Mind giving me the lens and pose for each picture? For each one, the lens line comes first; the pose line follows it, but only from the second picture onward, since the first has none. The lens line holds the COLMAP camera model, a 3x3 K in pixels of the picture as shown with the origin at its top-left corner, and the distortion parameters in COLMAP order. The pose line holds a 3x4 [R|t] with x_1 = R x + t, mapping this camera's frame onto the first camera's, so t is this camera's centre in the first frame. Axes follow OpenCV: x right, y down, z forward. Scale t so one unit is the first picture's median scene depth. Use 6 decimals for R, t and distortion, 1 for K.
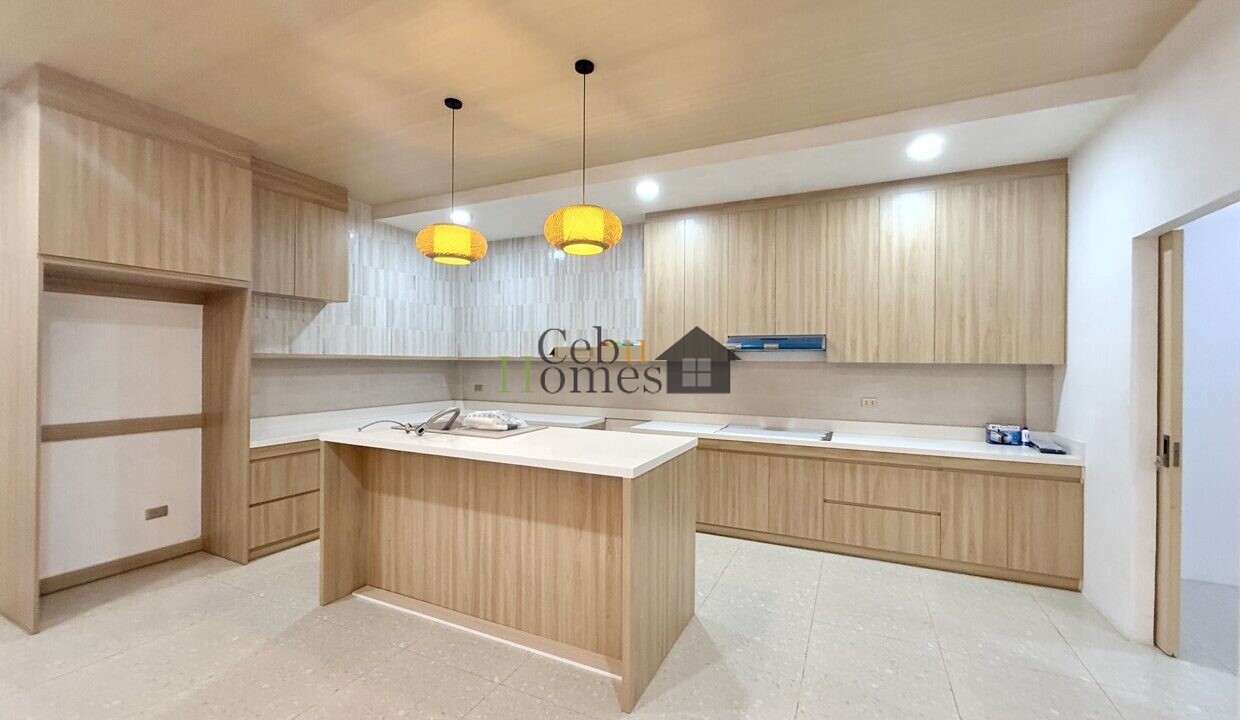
lens RADIAL K [[495.8, 0, 617.8], [0, 495.8, 362.9], [0, 0, 1]] dist [0.000783, -0.000578]
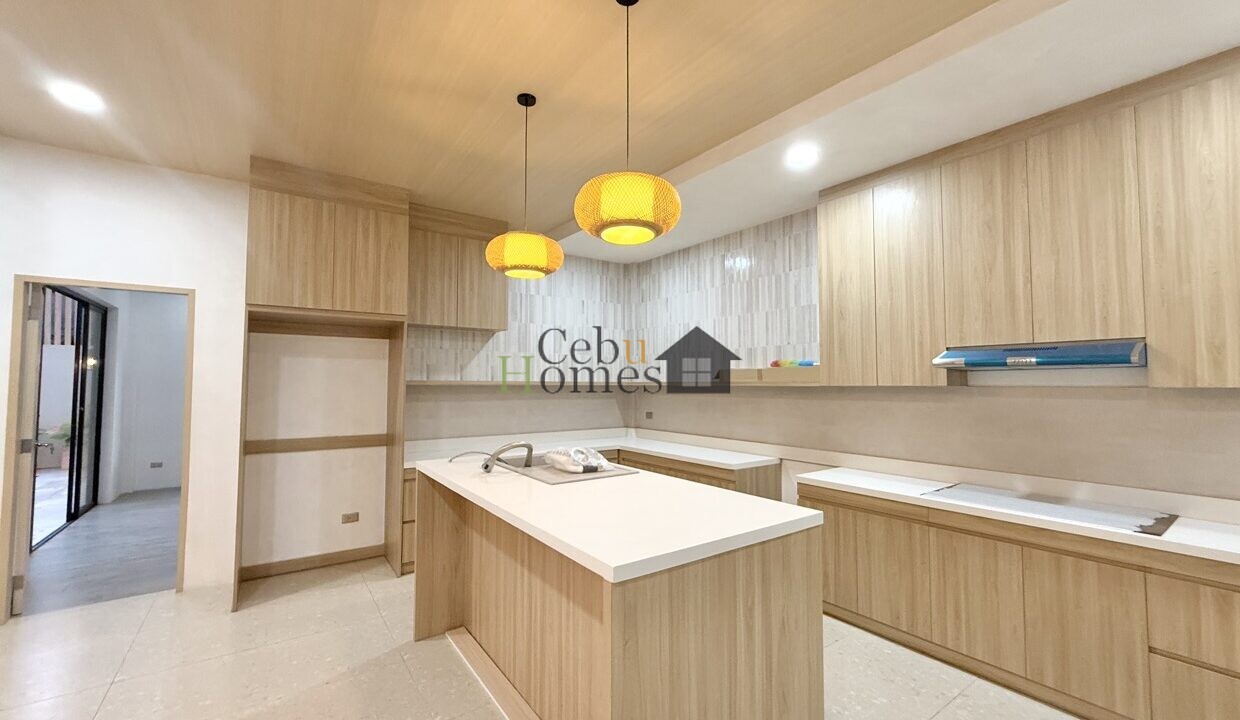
lens RADIAL K [[495.8, 0, 618.4], [0, 495.8, 361.9], [0, 0, 1]] dist [0.000783, -0.000578]
pose [[0.875762, -0.027224, -0.481974, 0.194219], [0.003231, 0.998717, -0.050541, -0.004149], [0.482732, 0.042705, 0.874727, 0.265094]]
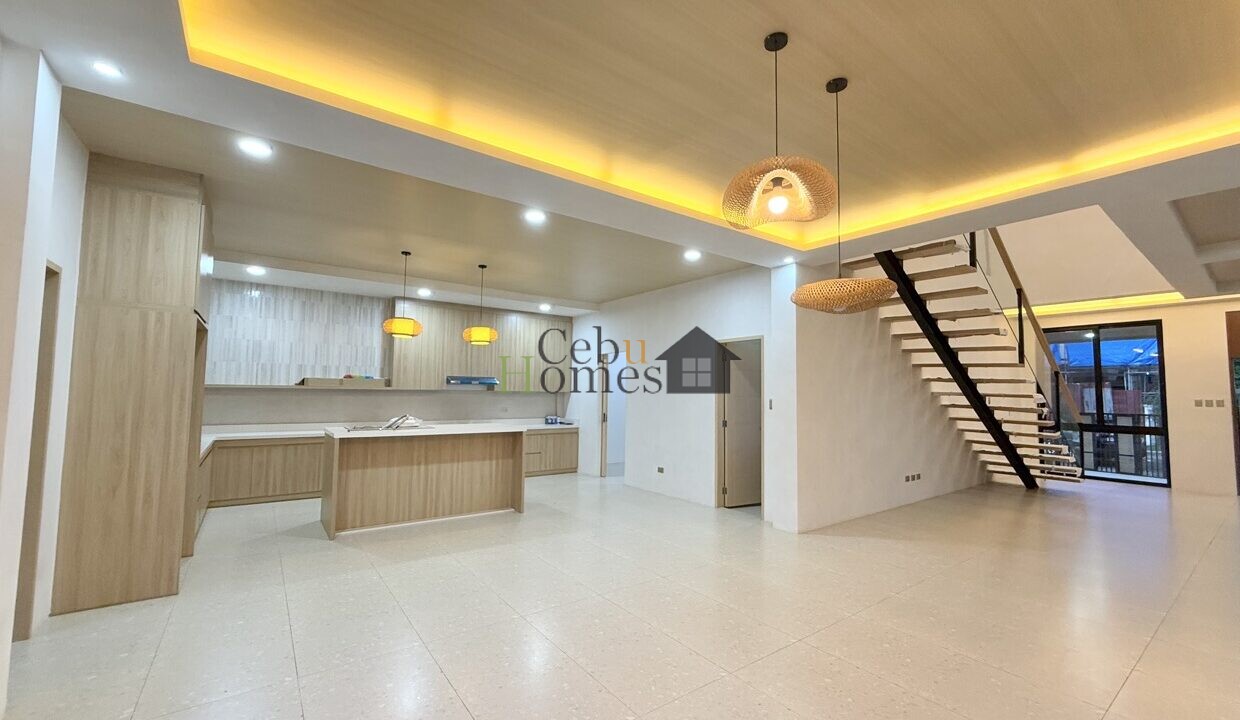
lens RADIAL K [[495.8, 0, 621.1], [0, 495.8, 360.2], [0, 0, 1]] dist [0.000783, -0.000578]
pose [[0.457072, 0.061086, 0.887329, -1.354363], [-0.007488, 0.997868, -0.064838, 0.000091], [-0.889398, 0.022991, 0.456555, -0.490940]]
